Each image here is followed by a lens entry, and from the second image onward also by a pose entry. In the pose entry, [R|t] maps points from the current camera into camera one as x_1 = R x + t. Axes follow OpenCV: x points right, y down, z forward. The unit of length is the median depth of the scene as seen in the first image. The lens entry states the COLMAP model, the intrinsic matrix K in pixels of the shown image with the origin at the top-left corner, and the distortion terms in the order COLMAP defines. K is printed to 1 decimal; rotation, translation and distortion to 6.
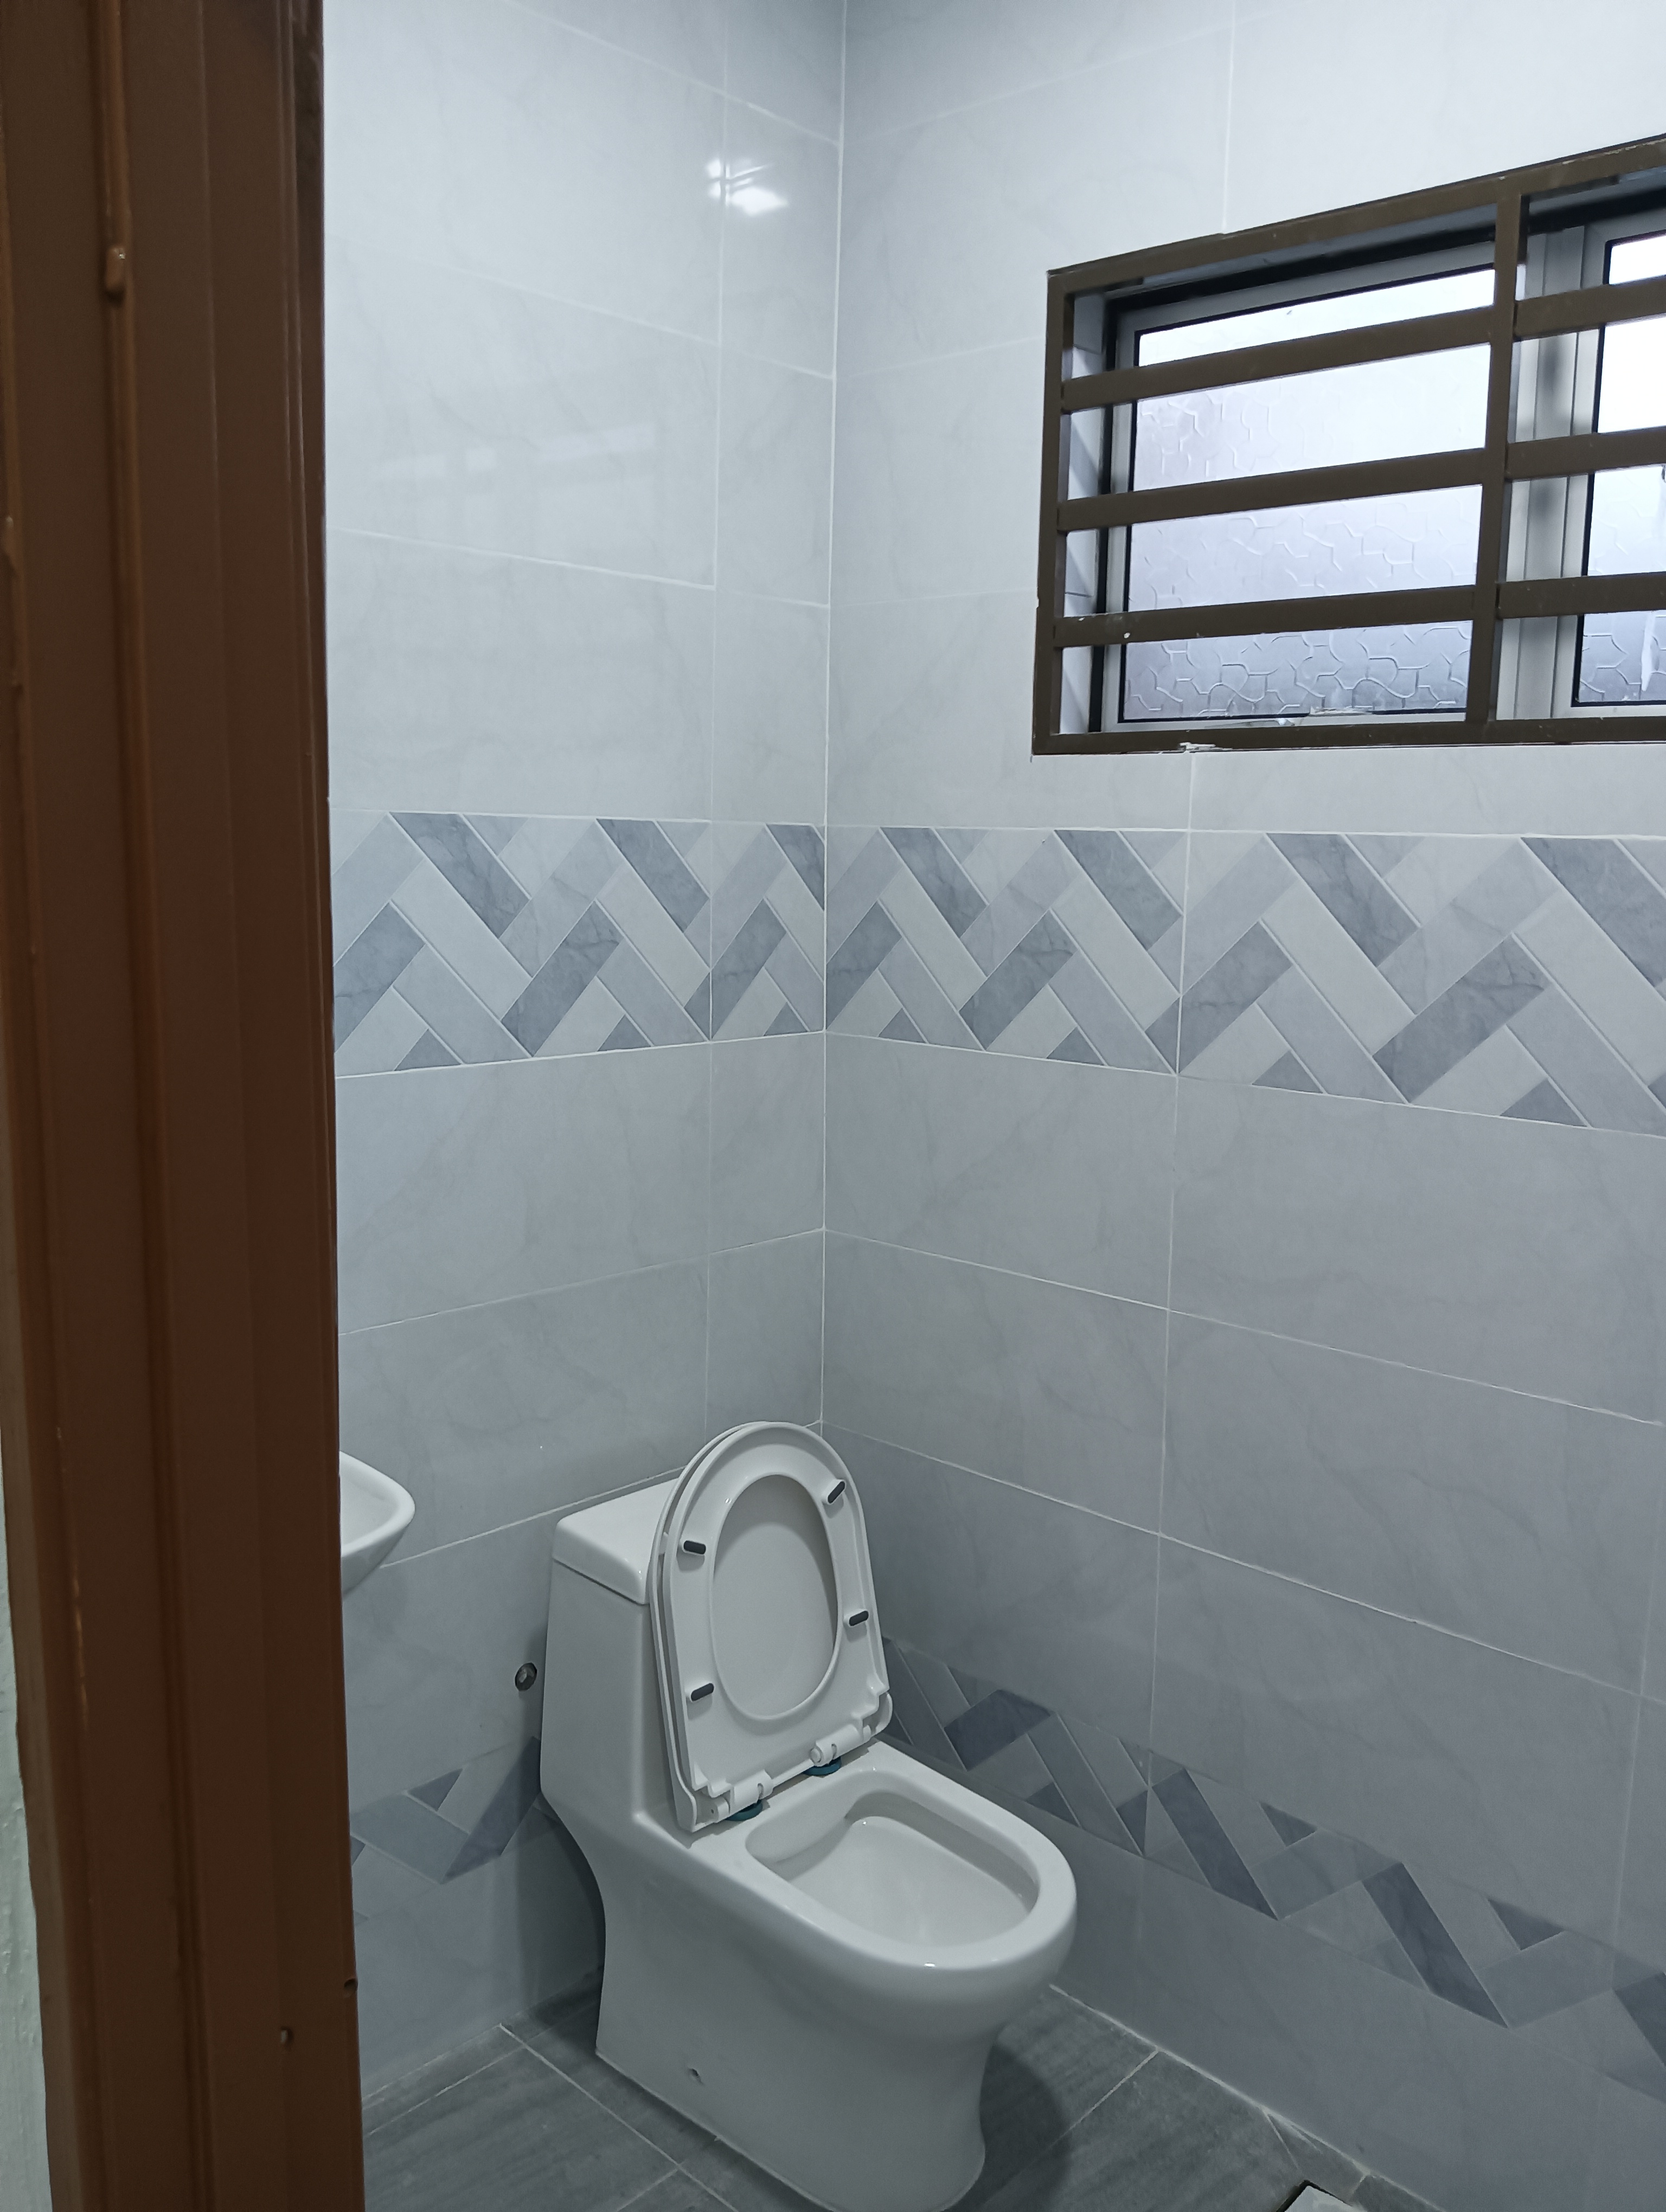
lens RADIAL K [[1774.8, 0, 849.5], [0, 1774.8, 1090.0], [0, 0, 1]] dist [0.036895, -0.081889]
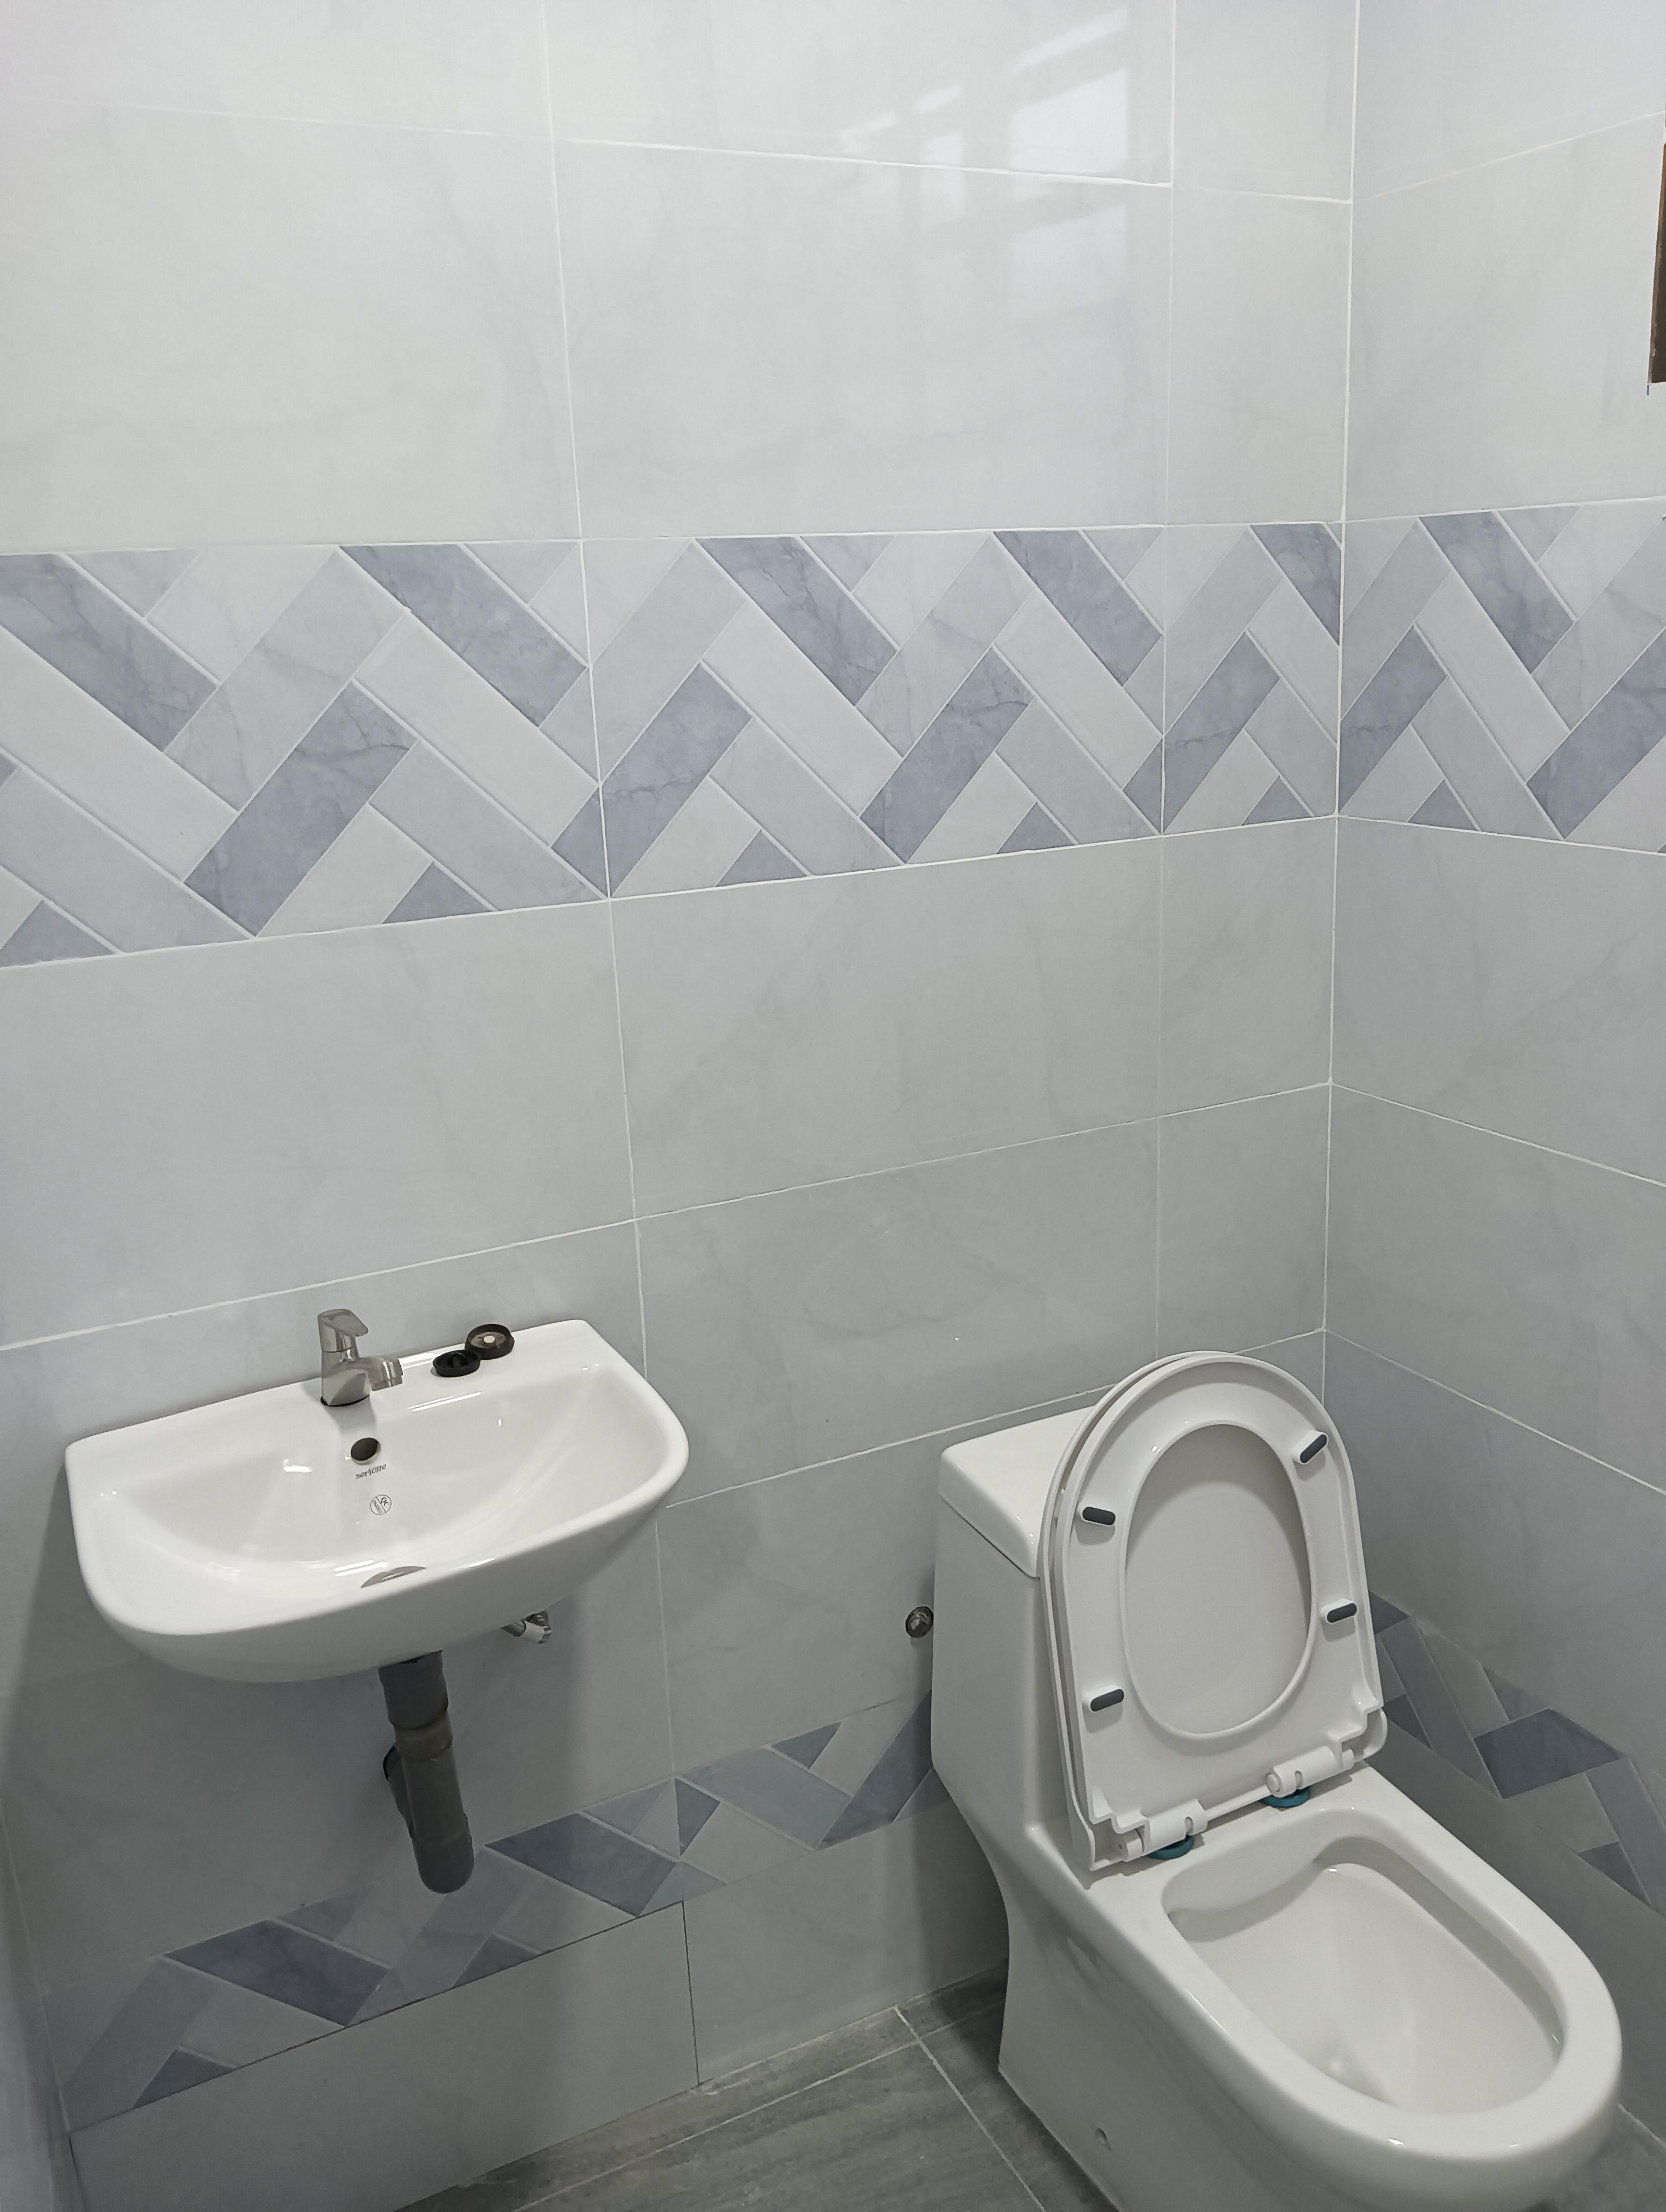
lens RADIAL K [[1774.8, 0, 830.3], [0, 1774.8, 1102.7], [0, 0, 1]] dist [0.036895, -0.081889]
pose [[0.933977, 0.036036, -0.355511, 0.061974], [0.012527, 0.990988, 0.133360, -0.017430], [0.357113, -0.129009, 0.925109, 0.254715]]
